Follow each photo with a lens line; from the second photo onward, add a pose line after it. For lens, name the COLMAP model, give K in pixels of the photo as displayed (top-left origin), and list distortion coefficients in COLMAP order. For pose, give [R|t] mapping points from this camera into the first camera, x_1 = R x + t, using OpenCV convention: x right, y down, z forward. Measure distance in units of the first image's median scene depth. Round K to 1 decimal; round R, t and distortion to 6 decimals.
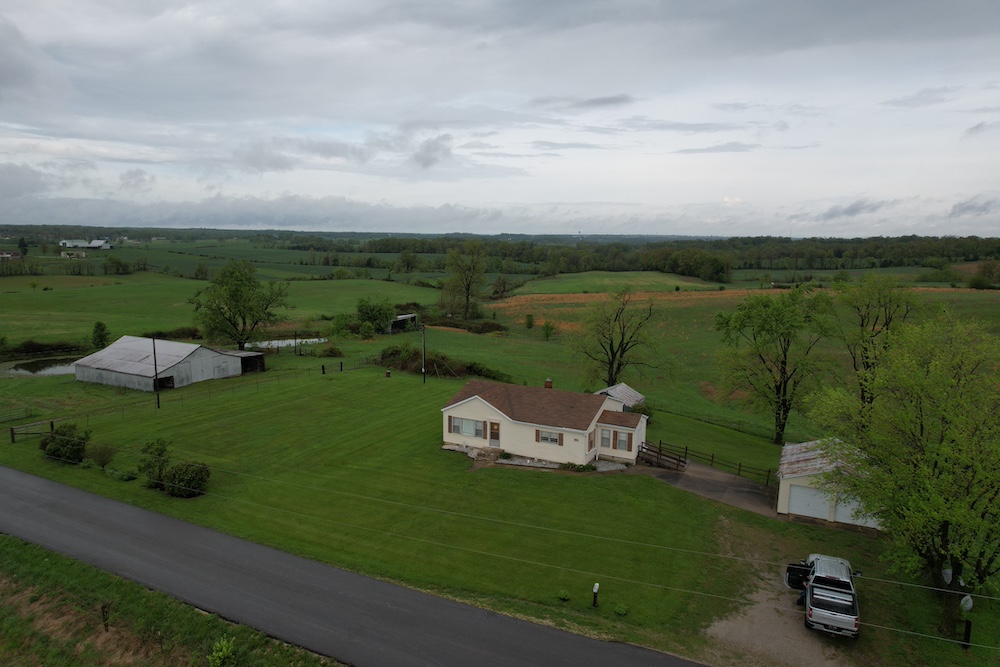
lens RADIAL K [[643.4, 0, 492.9], [0, 643.4, 321.5], [0, 0, 1]] dist [-0.089394, 0.076447]
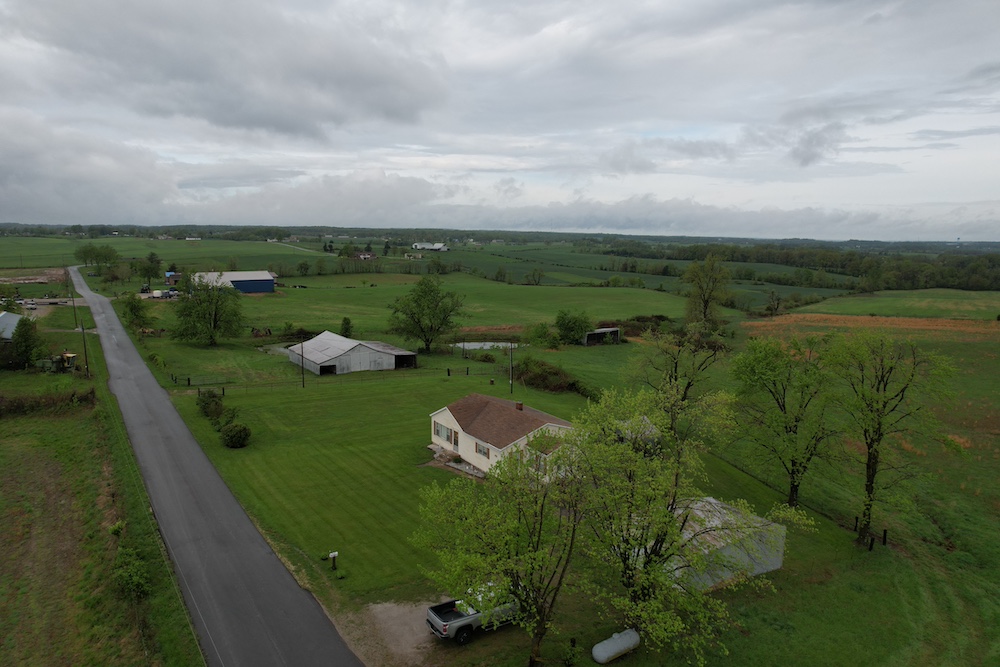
lens RADIAL K [[643.4, 0, 492.9], [0, 643.4, 321.5], [0, 0, 1]] dist [-0.089394, 0.076447]
pose [[0.873708, 0.066238, -0.481920, 0.601453], [-0.068859, 0.997551, 0.012270, -0.062570], [0.481552, 0.022464, 0.876129, -0.013368]]
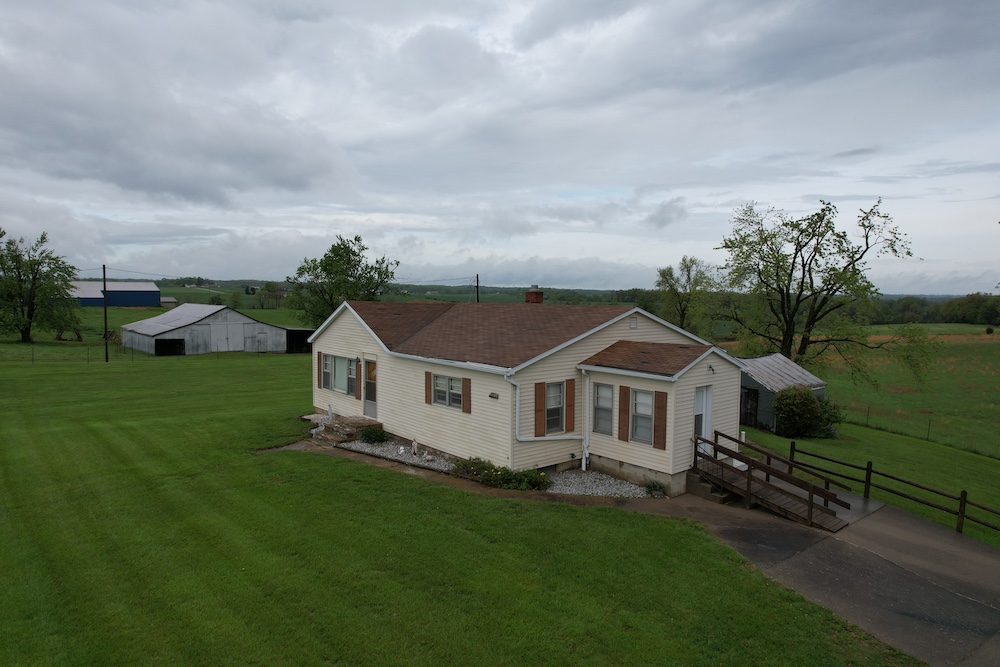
lens RADIAL K [[641.6, 0, 492.0], [0, 641.6, 302.1], [0, 0, 1]] dist [-0.088822, 0.077982]
pose [[0.919344, 0.006303, -0.393403, 0.244512], [-0.054994, 0.992115, -0.112620, 0.157006], [0.389592, 0.125171, 0.912442, 0.603957]]
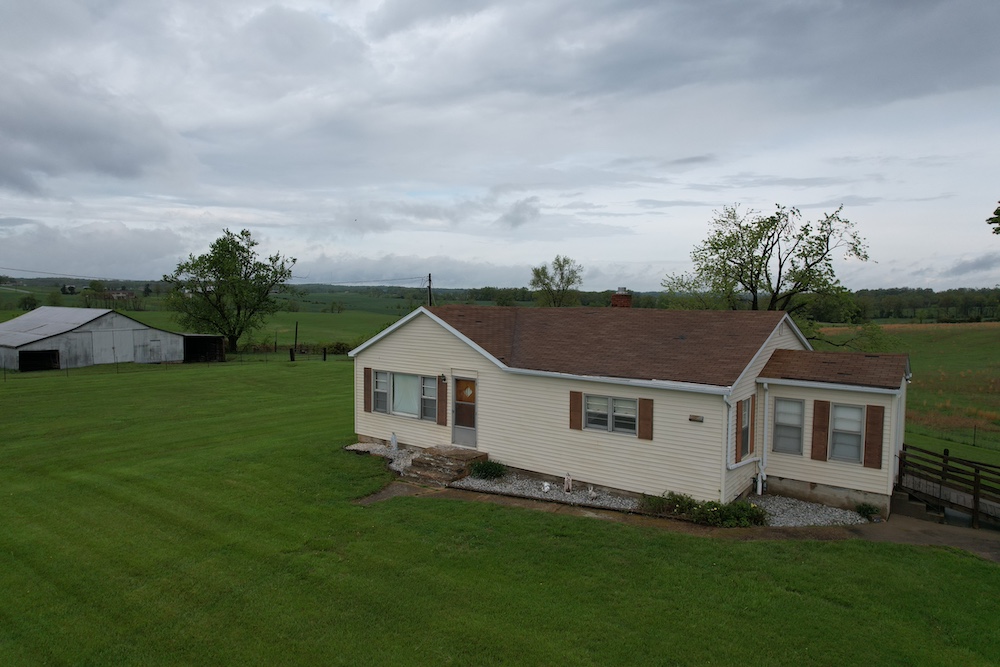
lens RADIAL K [[643.4, 0, 492.9], [0, 643.4, 321.5], [0, 0, 1]] dist [-0.089394, 0.076447]
pose [[0.986266, 0.007575, -0.164991, 0.076340], [-0.022659, 0.995708, -0.089729, 0.152338], [0.163603, 0.092235, 0.982205, 0.617260]]
